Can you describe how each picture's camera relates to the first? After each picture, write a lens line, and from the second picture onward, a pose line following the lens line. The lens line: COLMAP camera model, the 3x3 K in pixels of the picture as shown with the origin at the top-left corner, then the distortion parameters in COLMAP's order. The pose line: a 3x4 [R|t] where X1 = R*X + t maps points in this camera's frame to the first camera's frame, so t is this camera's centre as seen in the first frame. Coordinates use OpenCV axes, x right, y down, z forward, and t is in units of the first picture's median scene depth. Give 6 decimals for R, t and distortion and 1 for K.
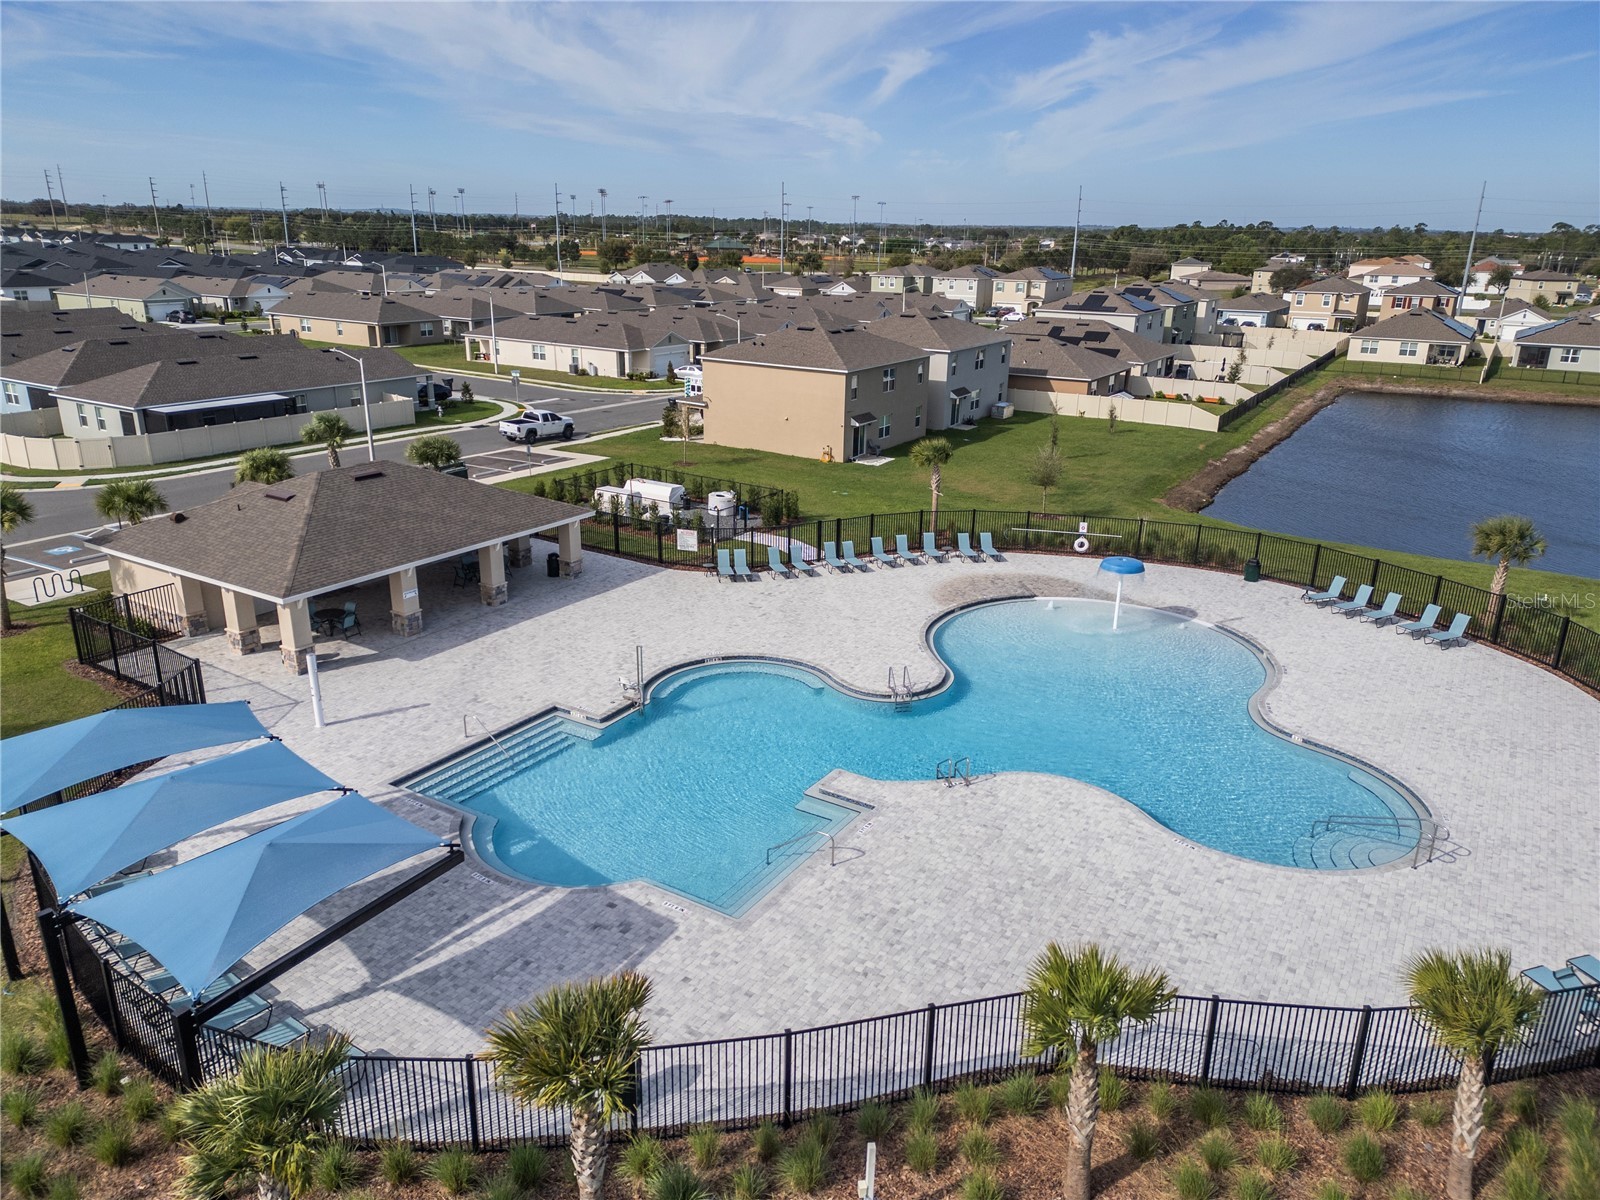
lens RADIAL K [[1116.3, 0, 799.3], [0, 1116.3, 602.5], [0, 0, 1]] dist [0.060856, -0.054288]
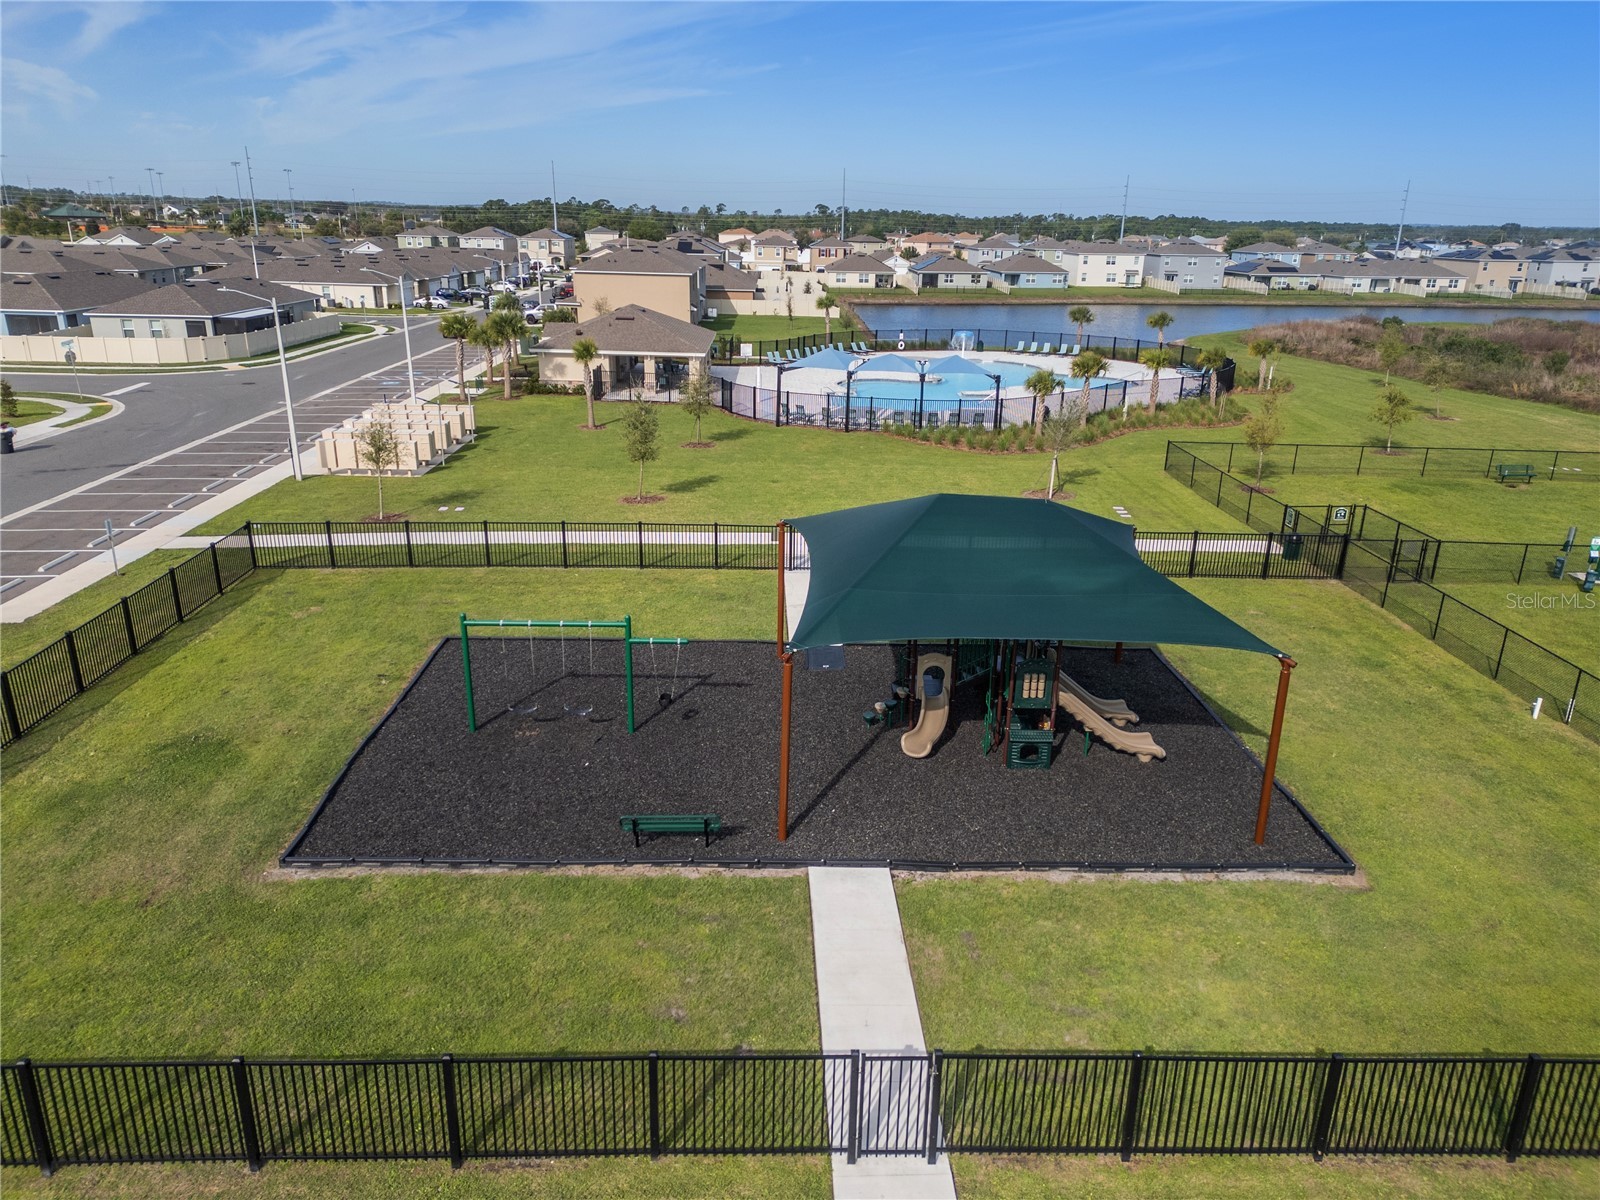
lens RADIAL K [[1116.3, 0, 809.4], [0, 1116.3, 597.4], [0, 0, 1]] dist [0.060856, -0.054288]
pose [[0.829347, -0.176353, 0.530173, -0.250315], [0.169273, 0.983593, 0.062382, 0.058335], [-0.532476, 0.038008, 0.845592, -0.142333]]
